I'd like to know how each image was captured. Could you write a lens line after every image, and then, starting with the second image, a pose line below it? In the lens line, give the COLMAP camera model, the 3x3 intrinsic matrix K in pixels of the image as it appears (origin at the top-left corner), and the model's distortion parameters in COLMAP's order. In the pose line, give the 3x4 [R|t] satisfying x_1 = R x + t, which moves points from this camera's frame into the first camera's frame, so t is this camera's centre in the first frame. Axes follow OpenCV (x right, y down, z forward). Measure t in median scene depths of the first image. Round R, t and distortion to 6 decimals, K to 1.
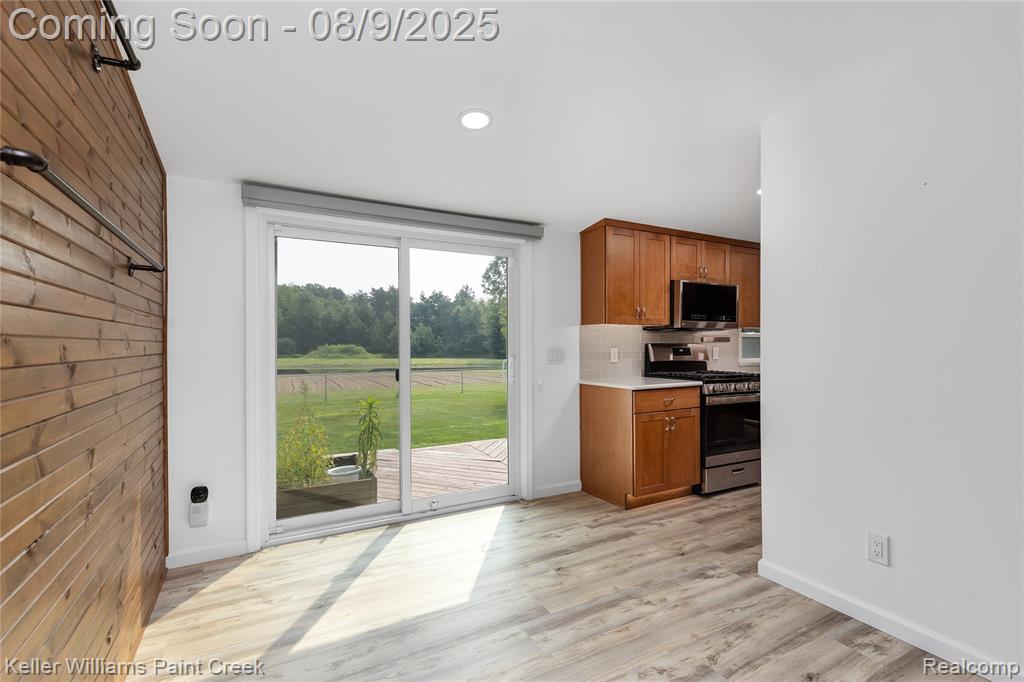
lens RADIAL K [[465.1, 0, 510.9], [0, 465.1, 348.9], [0, 0, 1]] dist [0.006528, 0.000146]
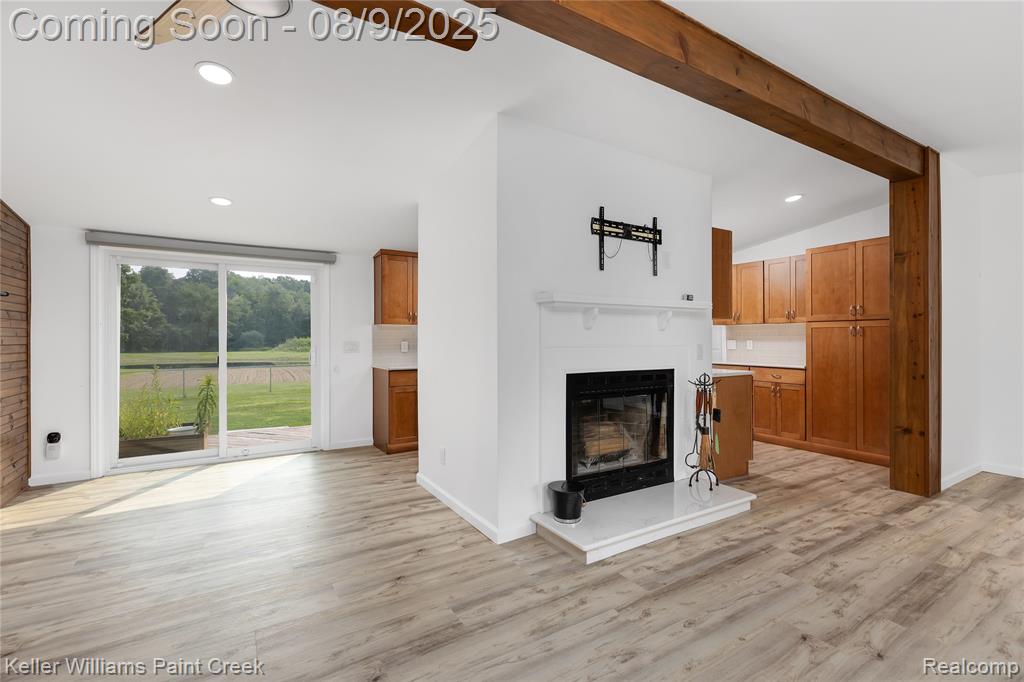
lens RADIAL K [[465.1, 0, 514.6], [0, 465.1, 339.5], [0, 0, 1]] dist [0.006528, 0.000146]
pose [[0.998810, 0.002128, 0.048719, 0.608055], [-0.001811, 0.999977, -0.006548, 0.001566], [-0.048732, 0.006452, 0.998791, -0.477285]]
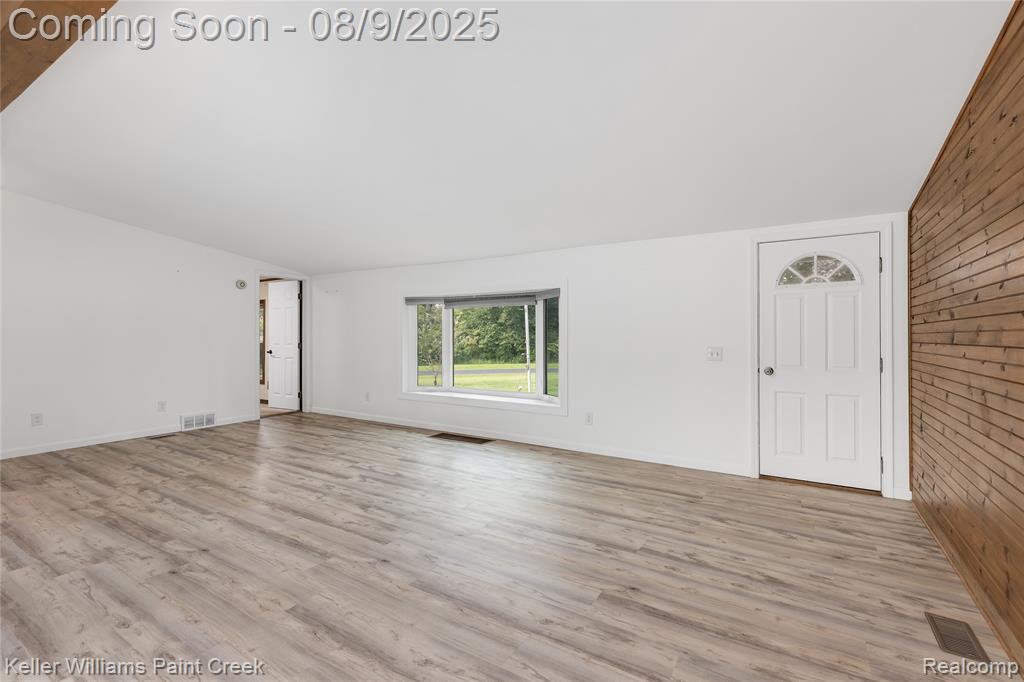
lens RADIAL K [[465.1, 0, 509.8], [0, 465.1, 336.9], [0, 0, 1]] dist [0.006528, 0.000146]
pose [[-0.474462, 0.000953, 0.880275, 0.089048], [0.010461, 0.999935, 0.004556, 0.002437], [-0.880214, 0.011370, -0.474441, -0.018552]]
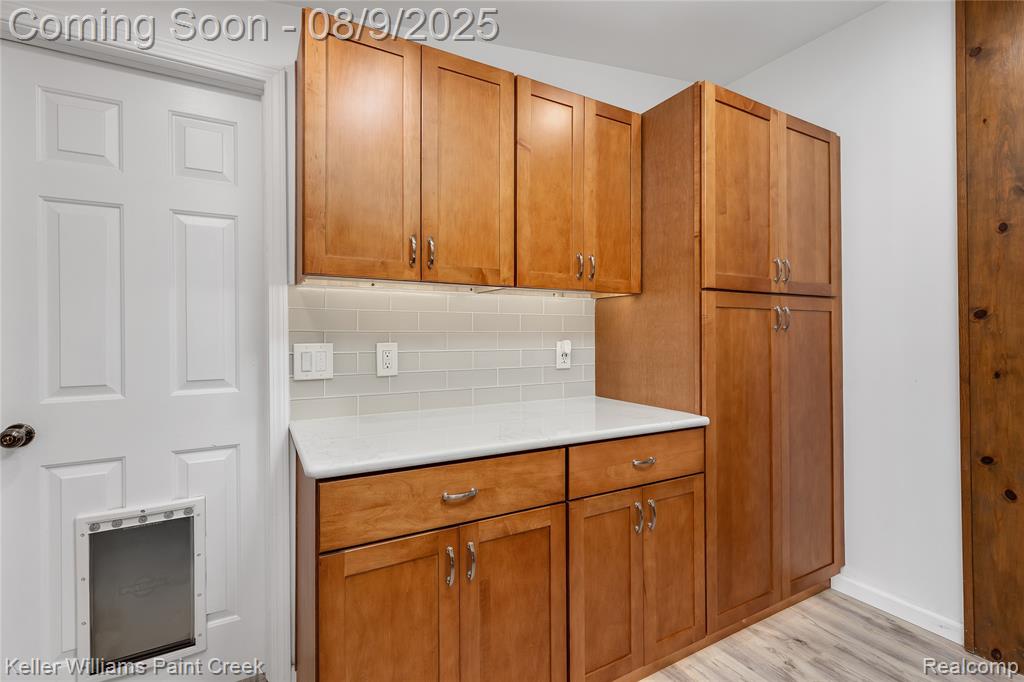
lens RADIAL K [[465.1, 0, 515.5], [0, 465.1, 332.3], [0, 0, 1]] dist [0.006528, 0.000146]
pose [[-0.003657, 0.013433, 0.999903, 1.123489], [0.011143, 0.999848, -0.013392, -0.014342], [-0.999931, 0.011092, -0.003807, 1.244820]]
